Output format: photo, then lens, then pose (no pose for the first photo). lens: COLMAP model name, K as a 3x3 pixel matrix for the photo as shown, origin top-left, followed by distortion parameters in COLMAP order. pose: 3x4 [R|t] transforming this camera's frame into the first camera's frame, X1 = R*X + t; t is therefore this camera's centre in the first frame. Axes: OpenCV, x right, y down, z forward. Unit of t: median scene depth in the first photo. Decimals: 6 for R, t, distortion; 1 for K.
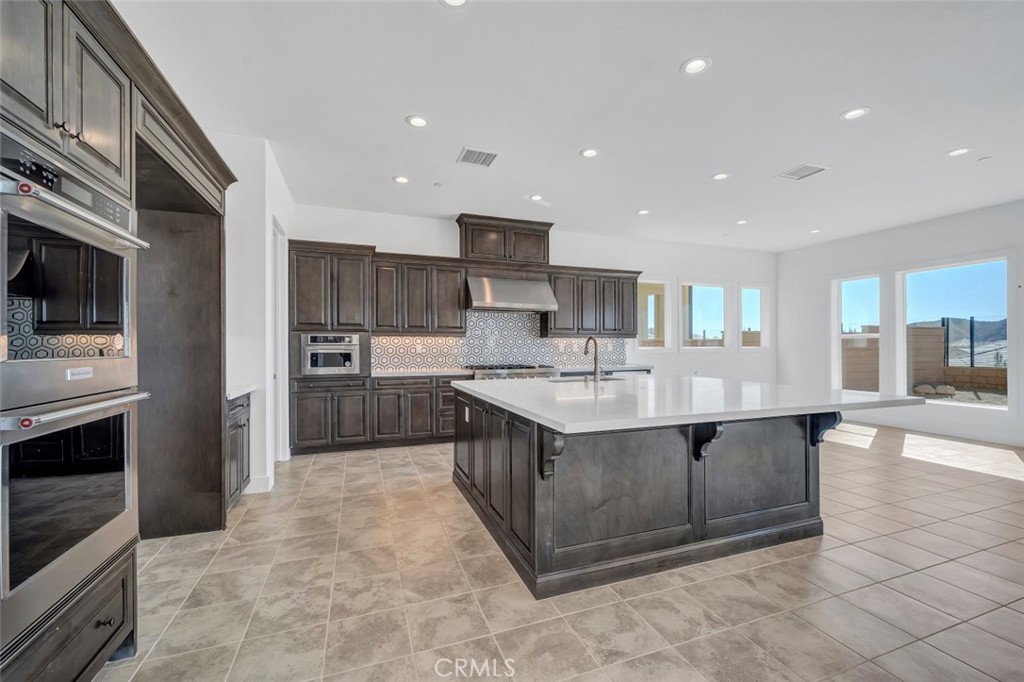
lens RADIAL K [[414.3, 0, 515.6], [0, 414.3, 340.2], [0, 0, 1]] dist [0.021930, 0.000560]
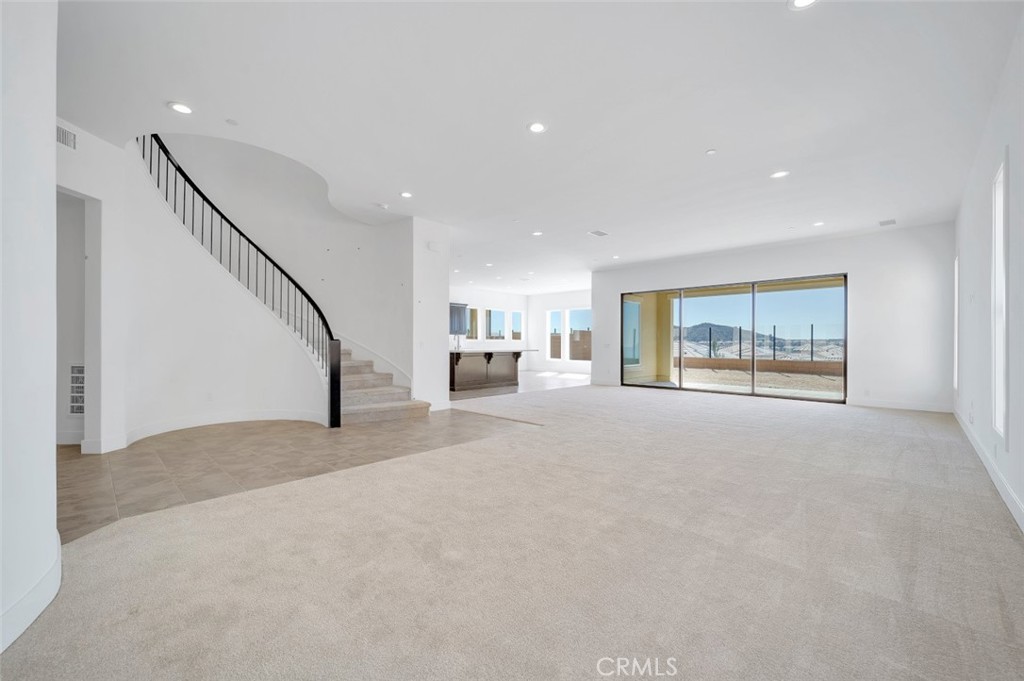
lens RADIAL K [[423.0, 0, 516.3], [0, 423.0, 338.8], [0, 0, 1]] dist [-0.000164, 0.000000]
pose [[0.899865, 0.011215, 0.436024, -0.417795], [-0.012662, 0.999920, 0.000413, 0.011622], [-0.435984, -0.005893, 0.899935, -1.051663]]
